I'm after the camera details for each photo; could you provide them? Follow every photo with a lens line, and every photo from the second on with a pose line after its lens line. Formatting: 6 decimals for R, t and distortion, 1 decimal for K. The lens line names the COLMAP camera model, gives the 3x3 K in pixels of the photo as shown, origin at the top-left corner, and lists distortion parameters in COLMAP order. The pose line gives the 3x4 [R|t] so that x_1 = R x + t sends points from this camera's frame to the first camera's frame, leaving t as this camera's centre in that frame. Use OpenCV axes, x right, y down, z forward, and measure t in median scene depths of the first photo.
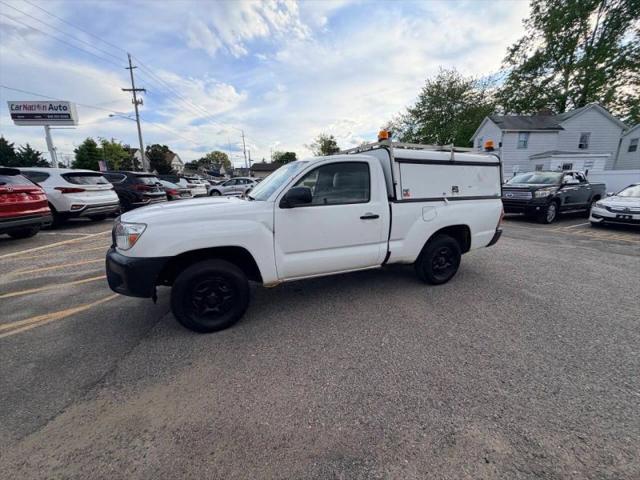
lens RADIAL K [[254.4, 0, 318.8], [0, 254.4, 240.0], [0, 0, 1]] dist [0.000006, 0.000052]
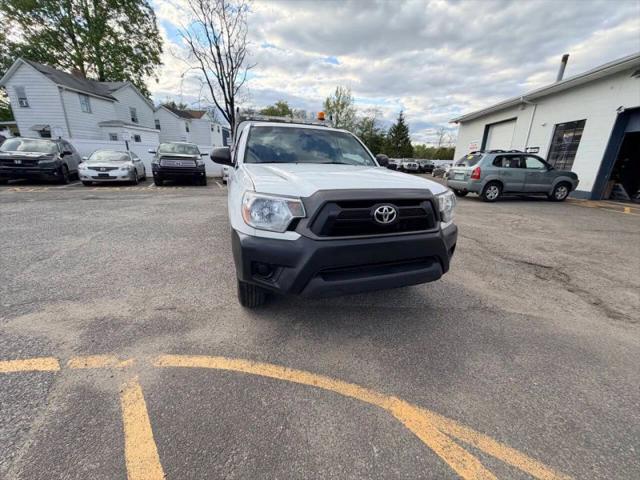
lens RADIAL K [[253.9, 0, 319.2], [0, 253.9, 240.6], [0, 0, 1]] dist [0.000236, 0.000093]
pose [[0.055633, -0.300191, 0.952255, -0.472871], [0.188110, 0.939804, 0.285276, -0.069274], [-0.980571, 0.163258, 0.108753, 0.380185]]
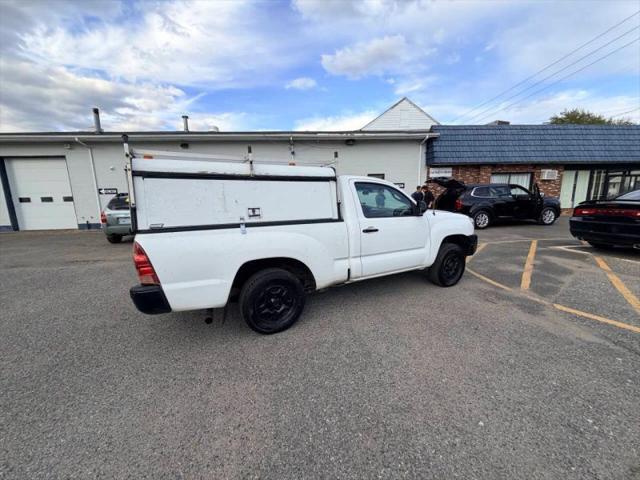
lens RADIAL K [[254.4, 0, 318.8], [0, 254.4, 240.0], [0, 0, 1]] dist [0.000006, 0.000052]
pose [[-0.995568, 0.035050, -0.087263, 0.094278], [0.000431, 0.929633, 0.368487, -0.211661], [0.094038, 0.366816, -0.925528, 0.930730]]
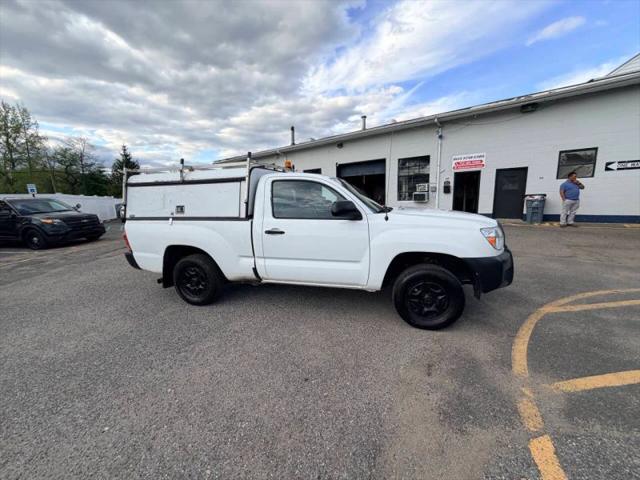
lens RADIAL K [[253.9, 0, 319.2], [0, 253.9, 240.6], [0, 0, 1]] dist [0.000236, 0.000093]
pose [[-0.786446, -0.083038, 0.612052, -0.297472], [0.165643, 0.926269, 0.338509, -0.182512], [-0.595033, 0.367601, -0.714706, 0.796665]]
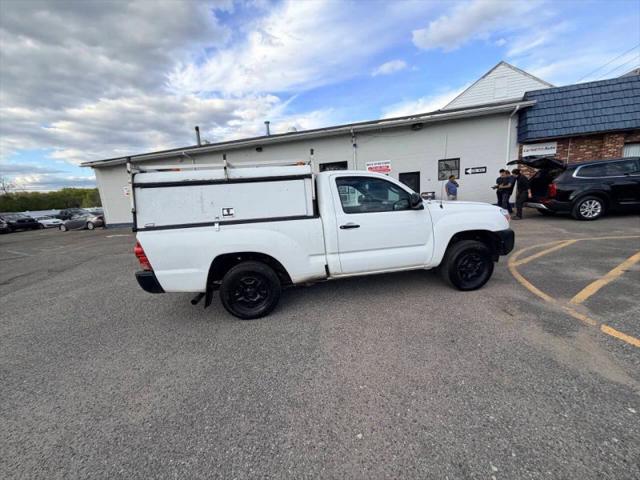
lens RADIAL K [[254.4, 0, 318.8], [0, 254.4, 240.0], [0, 0, 1]] dist [0.000006, 0.000052]
pose [[-0.969333, 0.024865, 0.244491, -0.068624], [0.118386, 0.919069, 0.375896, -0.210888], [-0.215358, 0.393313, -0.893827, 0.927995]]
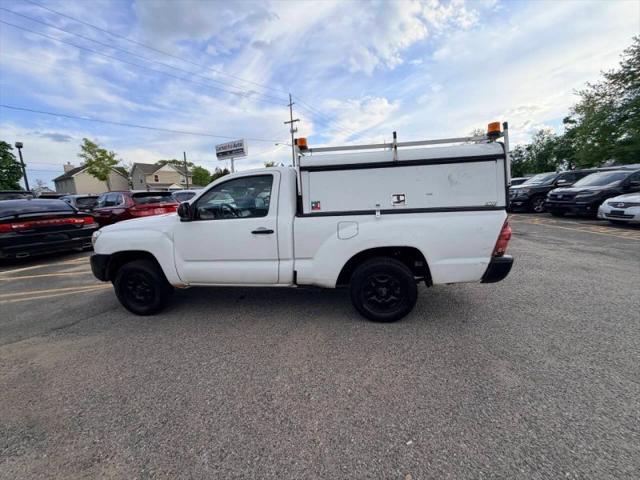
lens RADIAL K [[253.9, 0, 319.2], [0, 253.9, 240.6], [0, 0, 1]] dist [0.000236, 0.000093]
pose [[0.852003, 0.056827, -0.520444, 0.312999], [-0.070567, 0.997485, -0.006609, -0.023662], [0.518759, 0.042357, 0.853870, 0.105927]]
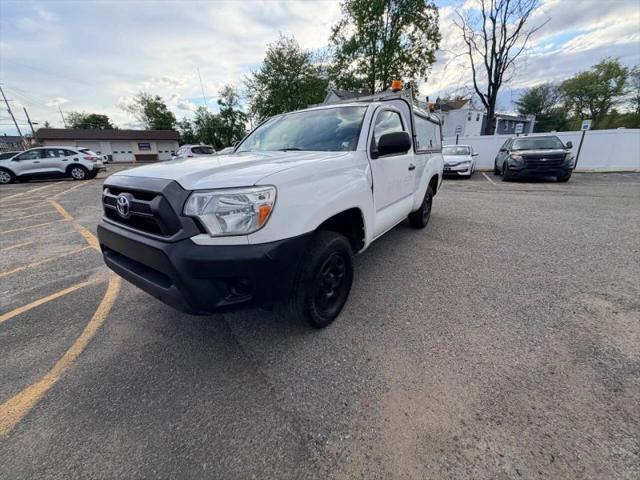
lens RADIAL K [[253.9, 0, 319.2], [0, 253.9, 240.6], [0, 0, 1]] dist [0.000236, 0.000093]
pose [[0.837428, -0.196270, 0.510091, -0.246058], [0.141276, 0.979312, 0.144878, -0.001884], [-0.527973, -0.049261, 0.847831, 0.112261]]
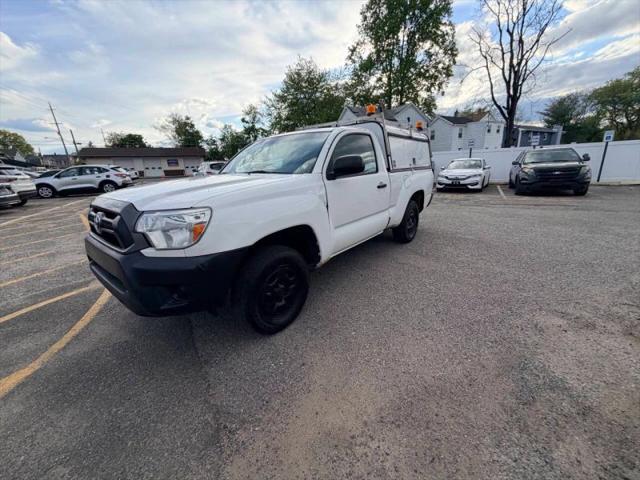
lens RADIAL K [[253.9, 0, 319.2], [0, 253.9, 240.6], [0, 0, 1]] dist [0.000236, 0.000093]
pose [[0.876075, -0.162361, 0.454017, -0.199766], [0.137800, 0.986638, 0.086933, 0.002508], [-0.462065, -0.013596, 0.886742, 0.058199]]
